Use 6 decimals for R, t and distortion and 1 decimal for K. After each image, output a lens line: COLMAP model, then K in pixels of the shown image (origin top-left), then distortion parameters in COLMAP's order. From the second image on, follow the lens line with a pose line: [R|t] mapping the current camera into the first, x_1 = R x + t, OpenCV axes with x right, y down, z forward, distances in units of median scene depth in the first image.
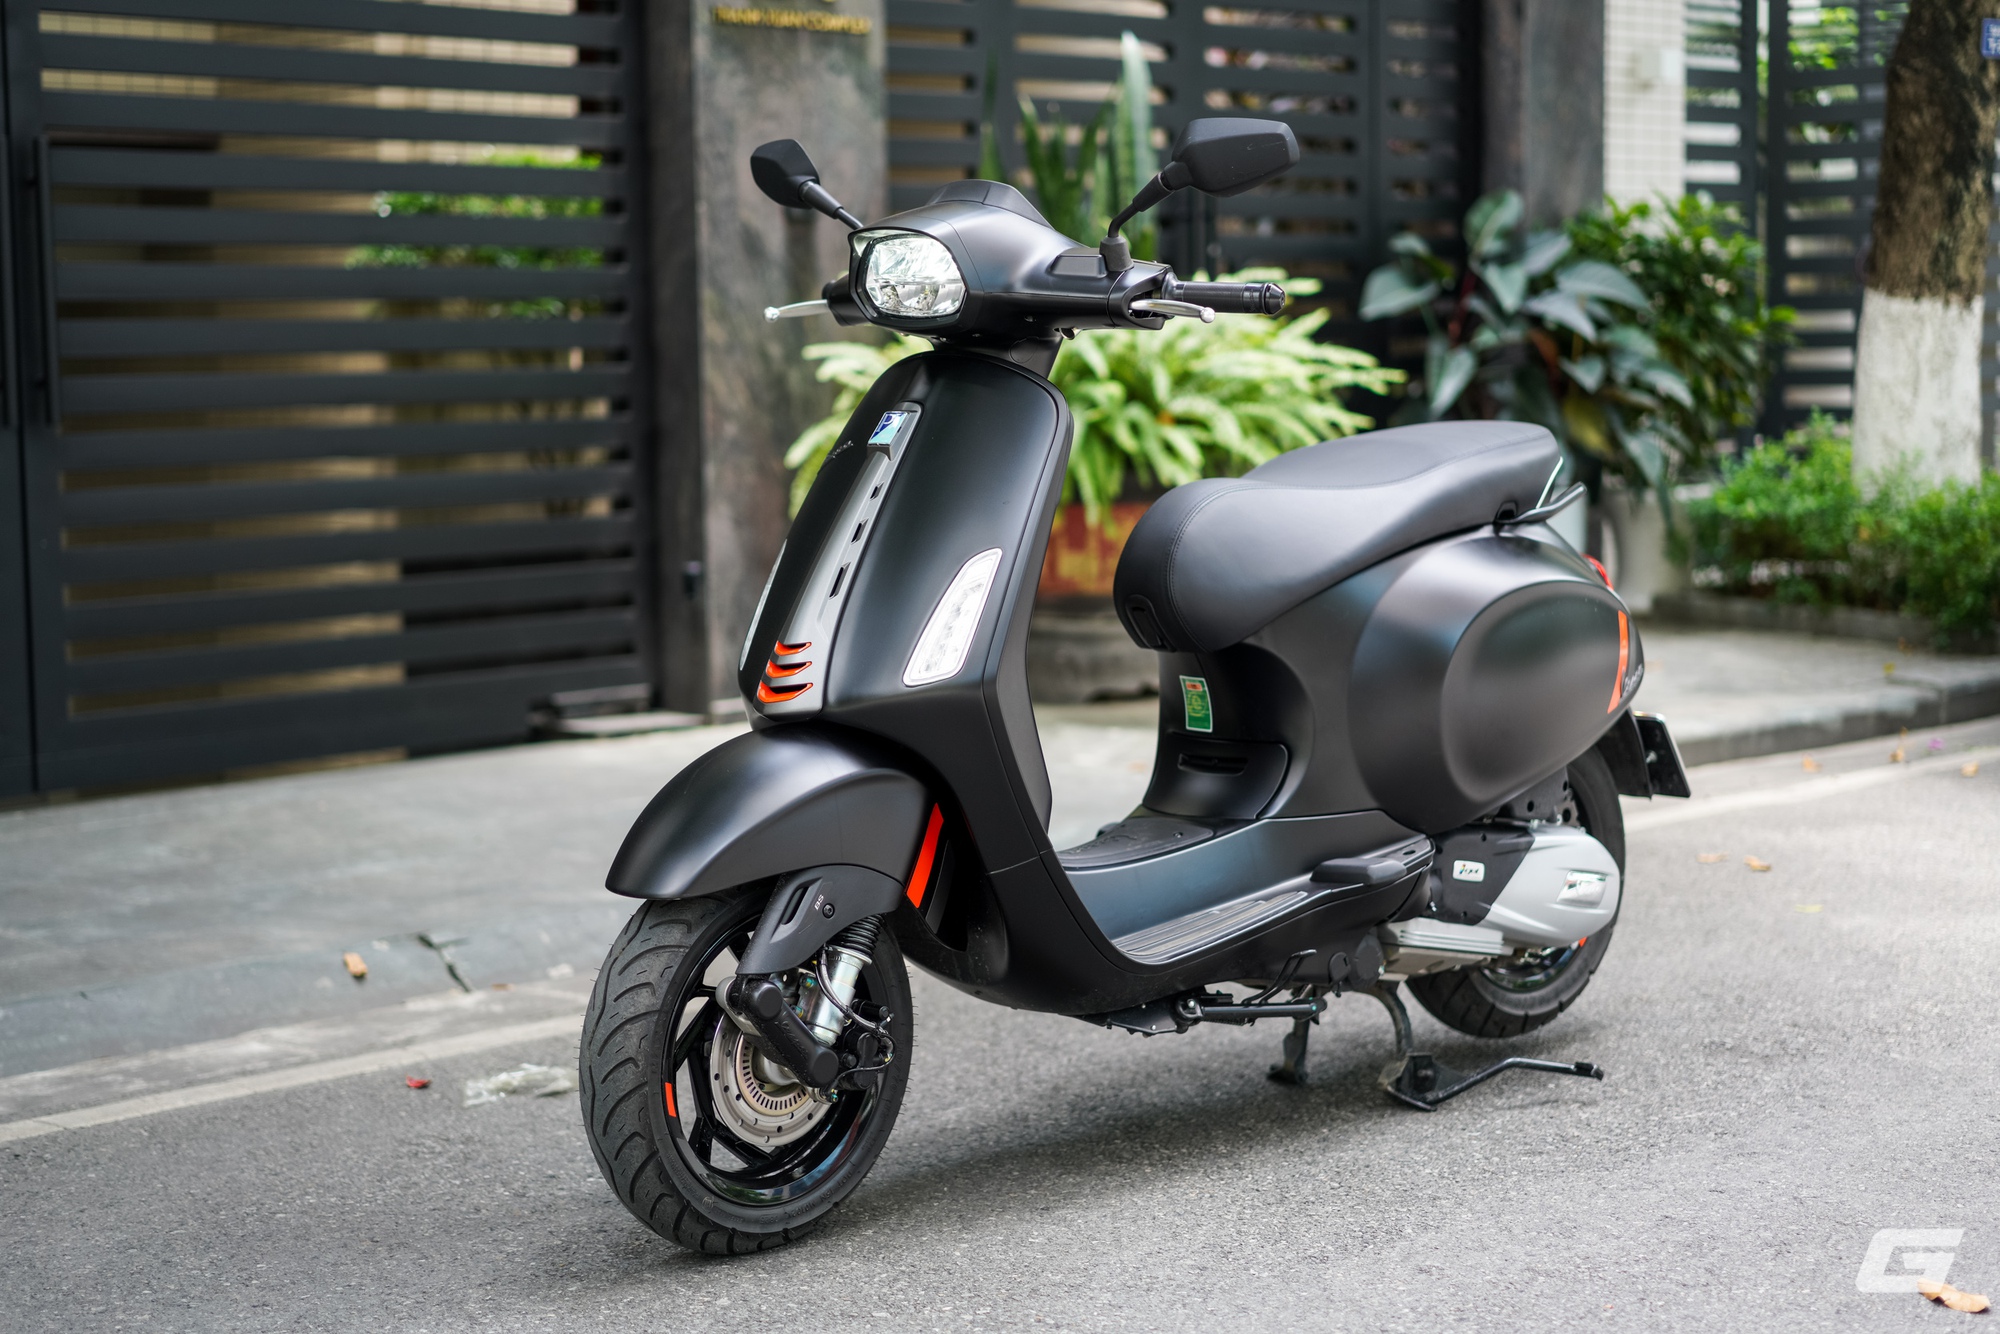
lens RADIAL K [[3168.8, 0, 997.2], [0, 3168.8, 667.2], [0, 0, 1]] dist [0.039014, 0.000000]
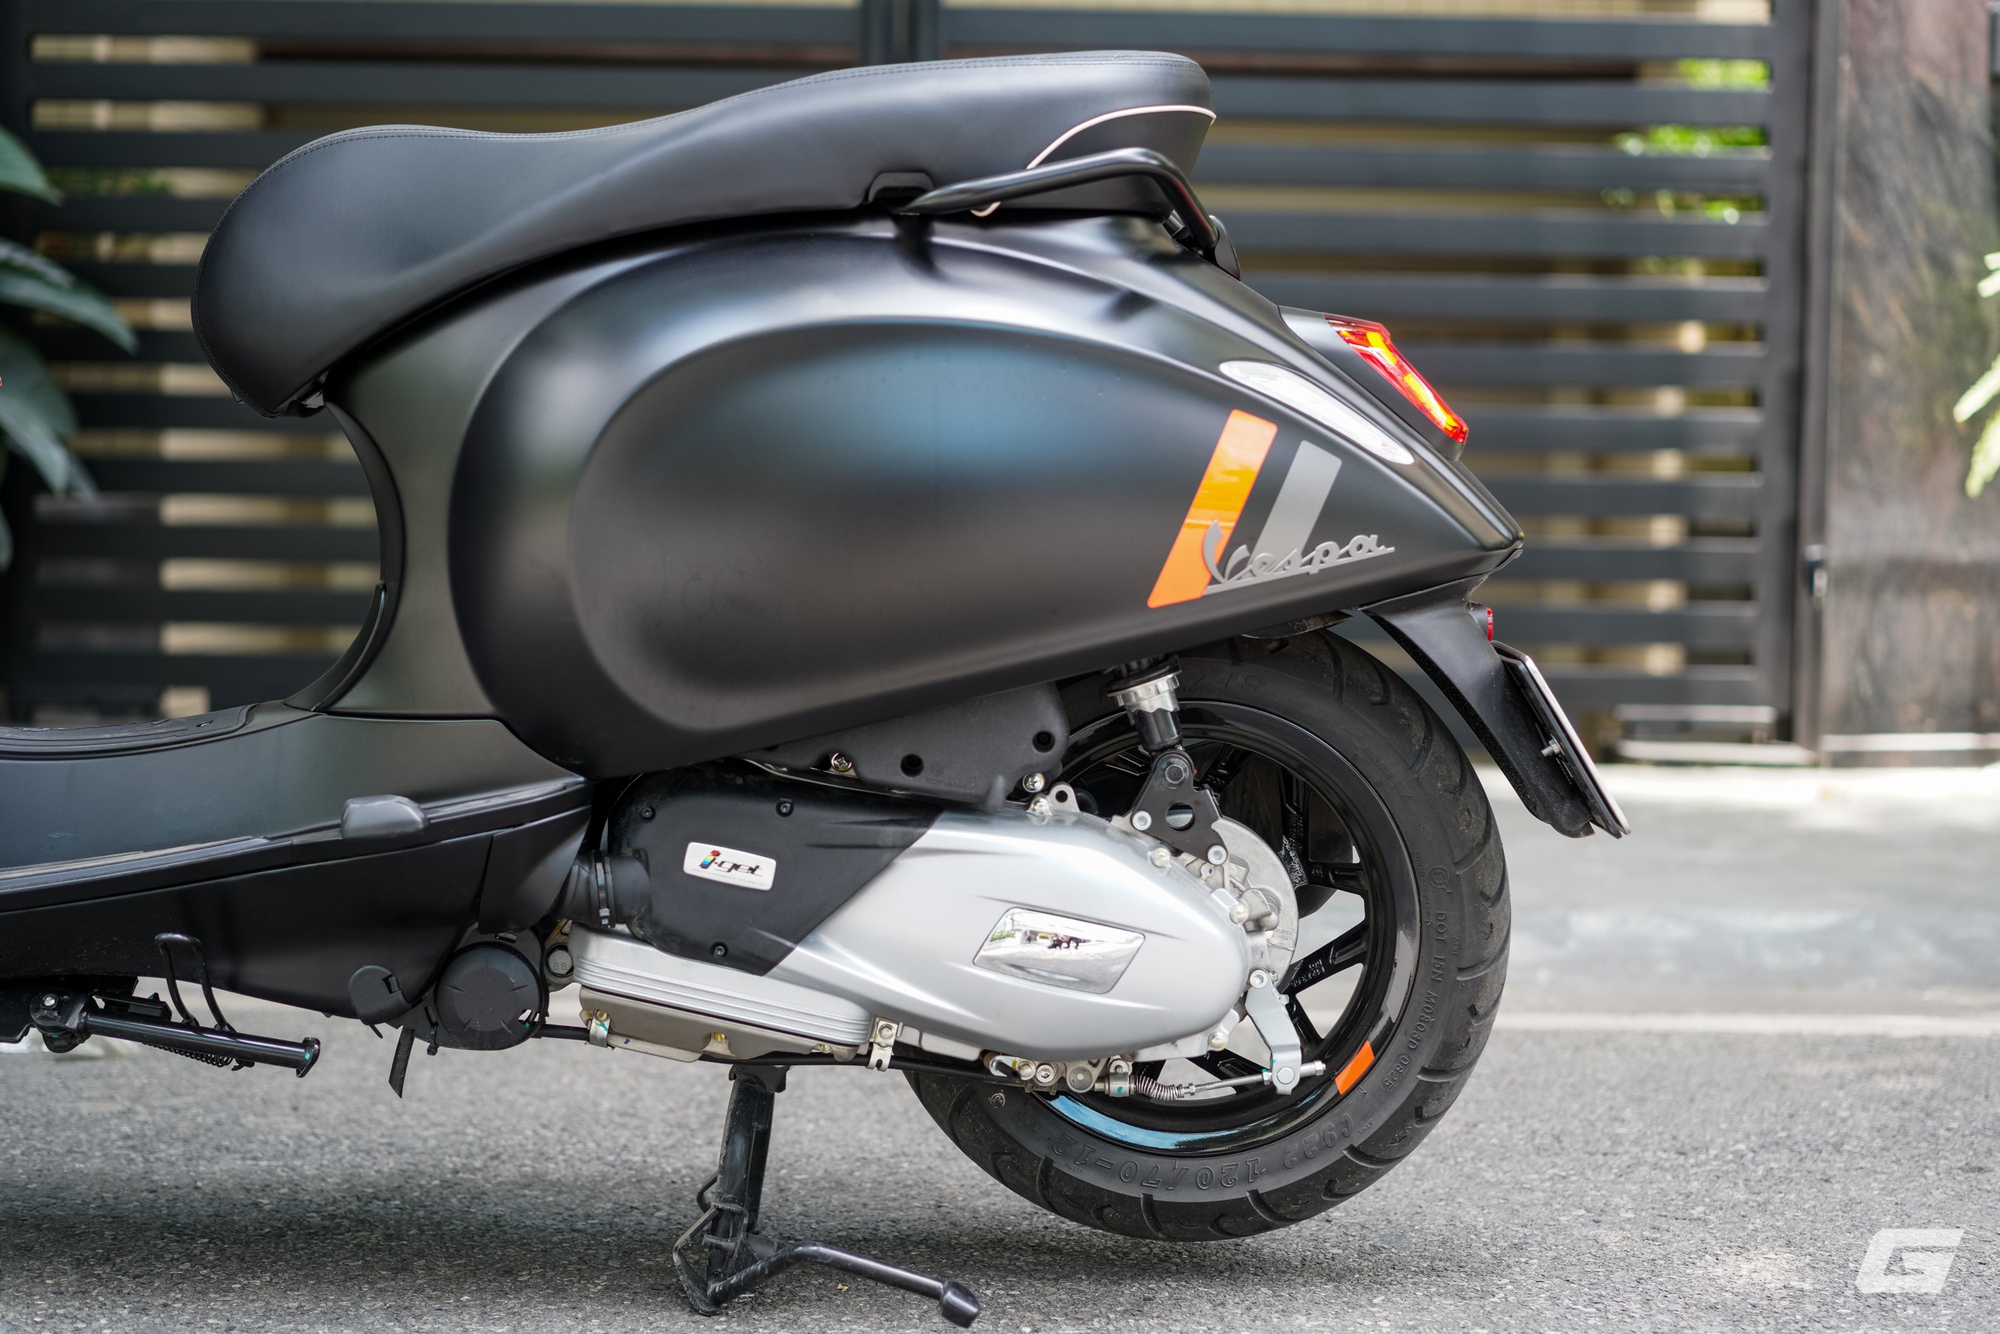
lens RADIAL K [[3168.8, 0, 999.7], [0, 3168.8, 671.1], [0, 0, 1]] dist [0.039014, 0.000000]
pose [[0.725757, 0.073730, -0.683989, 0.515755], [-0.098827, 0.995102, 0.002403, 0.025200], [0.680815, 0.065852, 0.729489, 0.617568]]
